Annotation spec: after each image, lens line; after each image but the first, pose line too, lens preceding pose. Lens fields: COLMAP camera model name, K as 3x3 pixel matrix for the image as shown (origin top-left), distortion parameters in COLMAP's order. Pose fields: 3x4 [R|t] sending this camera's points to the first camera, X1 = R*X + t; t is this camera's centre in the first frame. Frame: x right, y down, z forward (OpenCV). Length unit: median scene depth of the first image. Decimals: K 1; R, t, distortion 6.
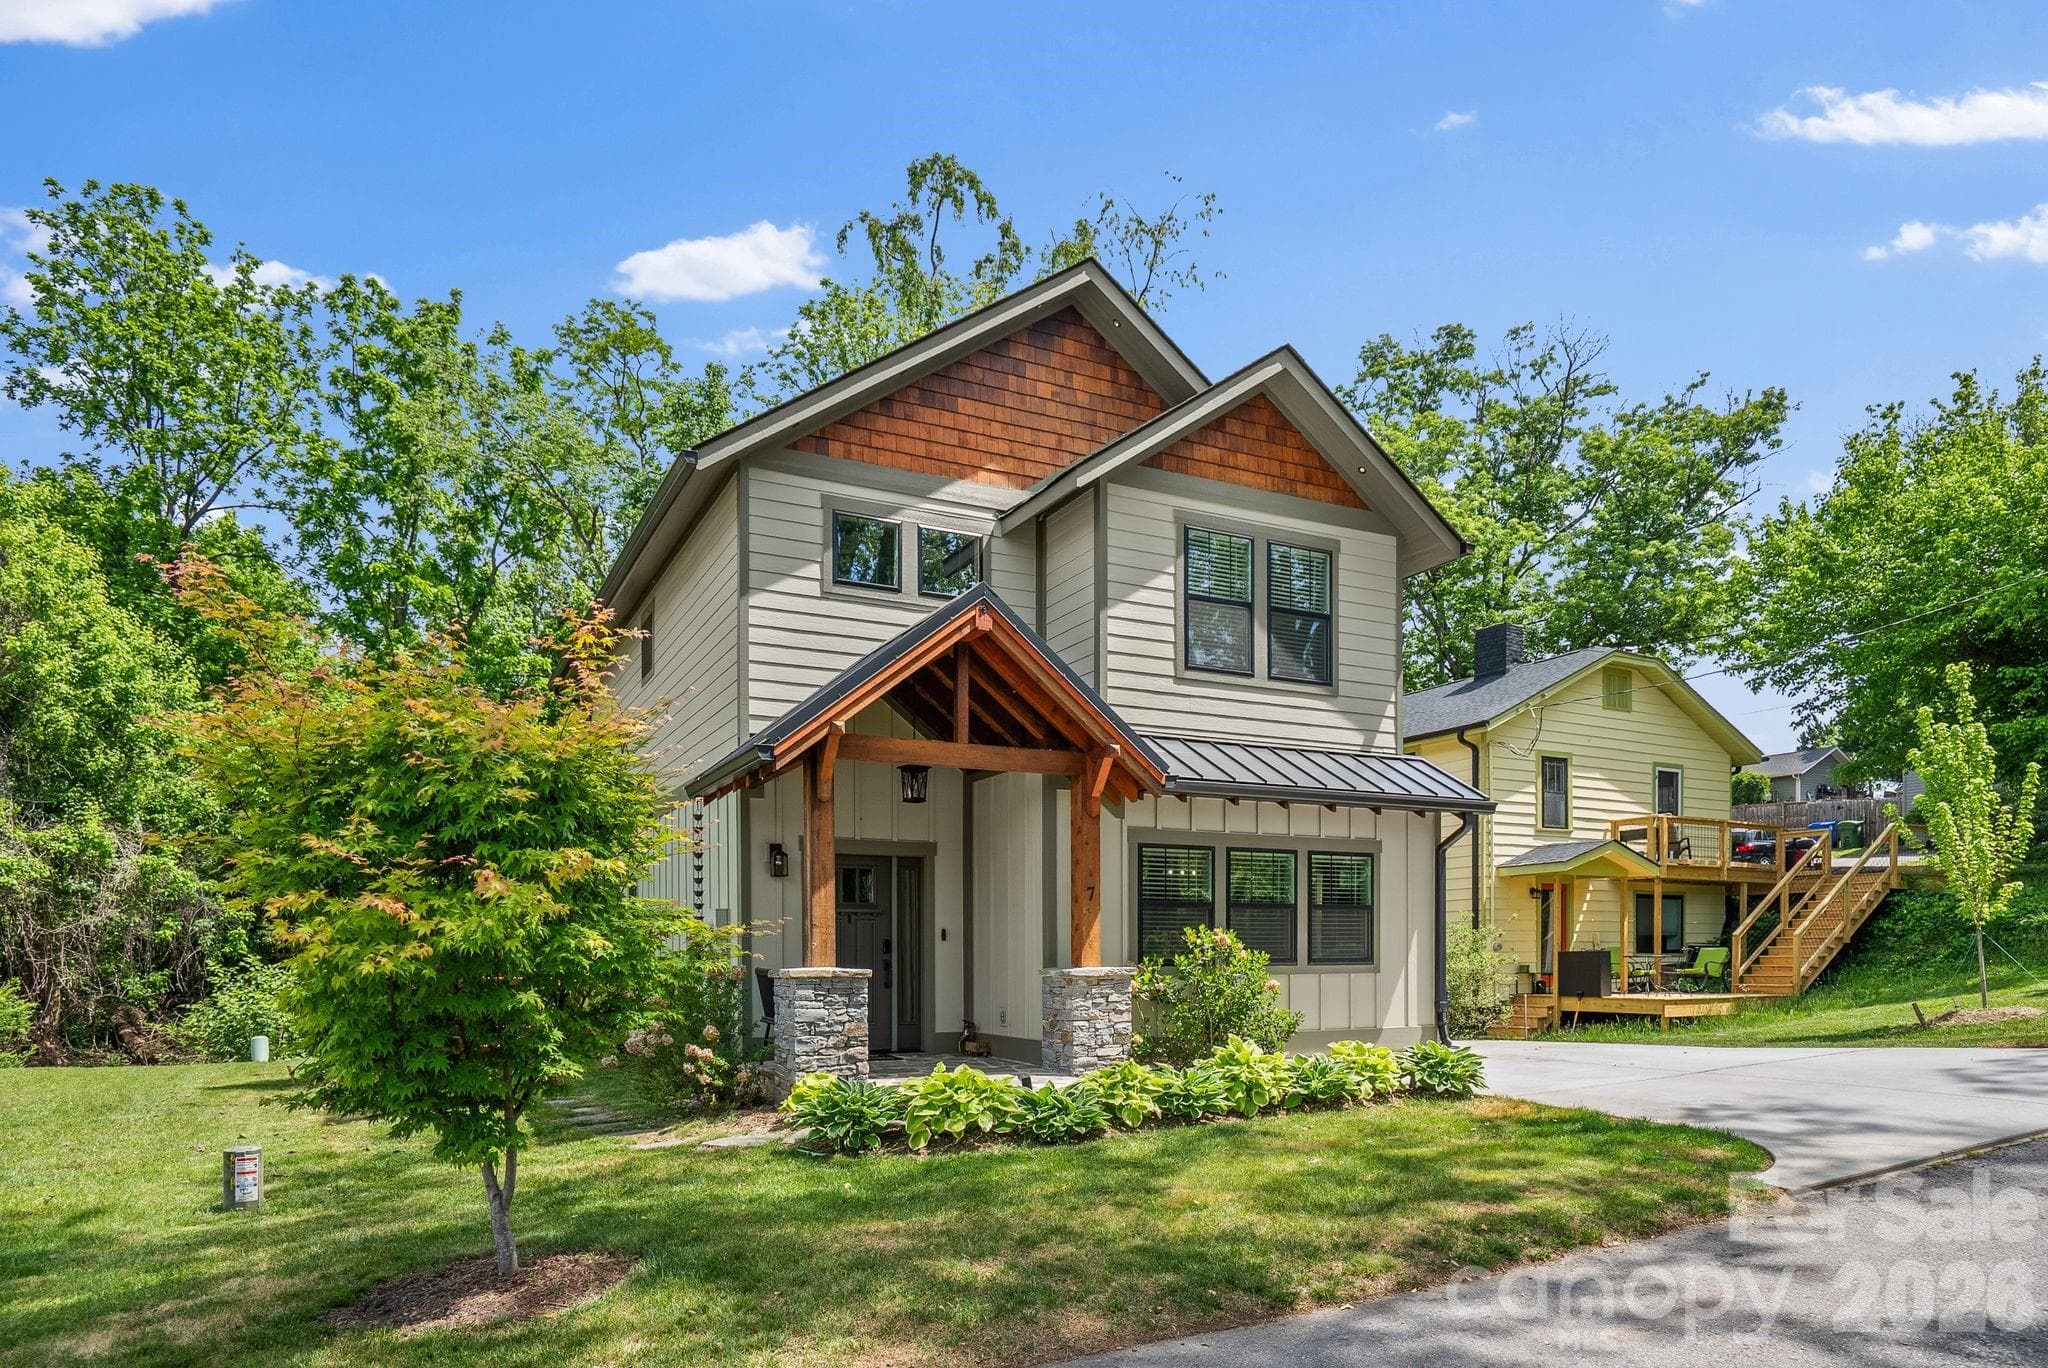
lens RADIAL K [[1176.2, 0, 1062.7], [0, 1176.2, 939.1], [0, 0, 1]] dist [-0.005090, 0.003043]
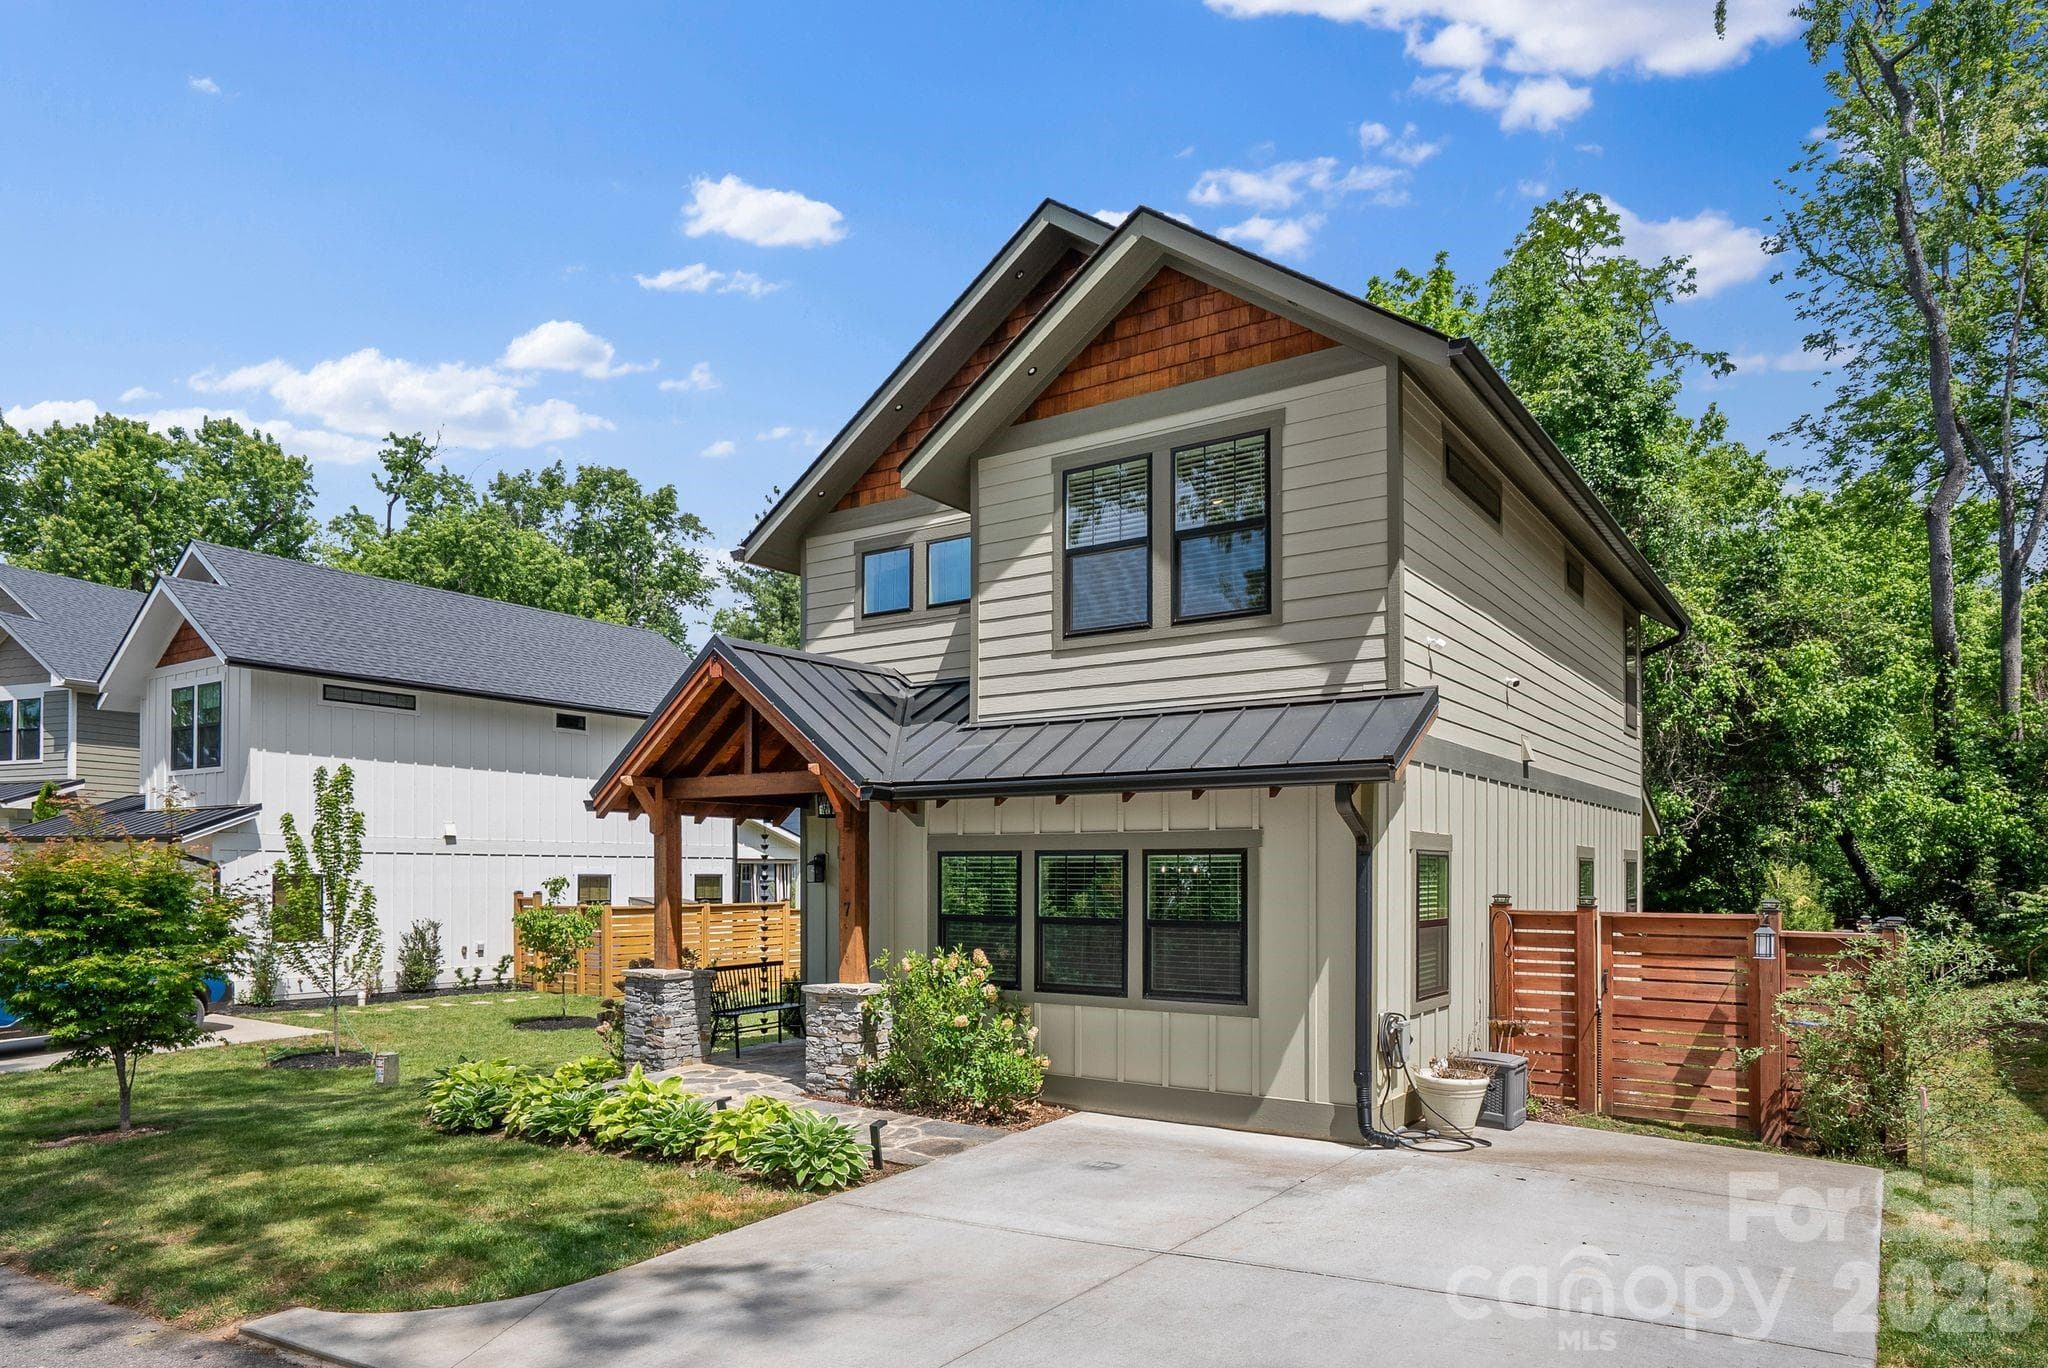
lens RADIAL K [[1225.9, 0, 1022.4], [0, 1225.9, 871.1], [0, 0, 1]] dist [-0.044897, 0.051711]
pose [[0.509811, -0.003514, -0.860279, 0.842034], [-0.000922, 0.999989, -0.004631, -0.056422], [0.860286, 0.003154, 0.509802, 0.515080]]
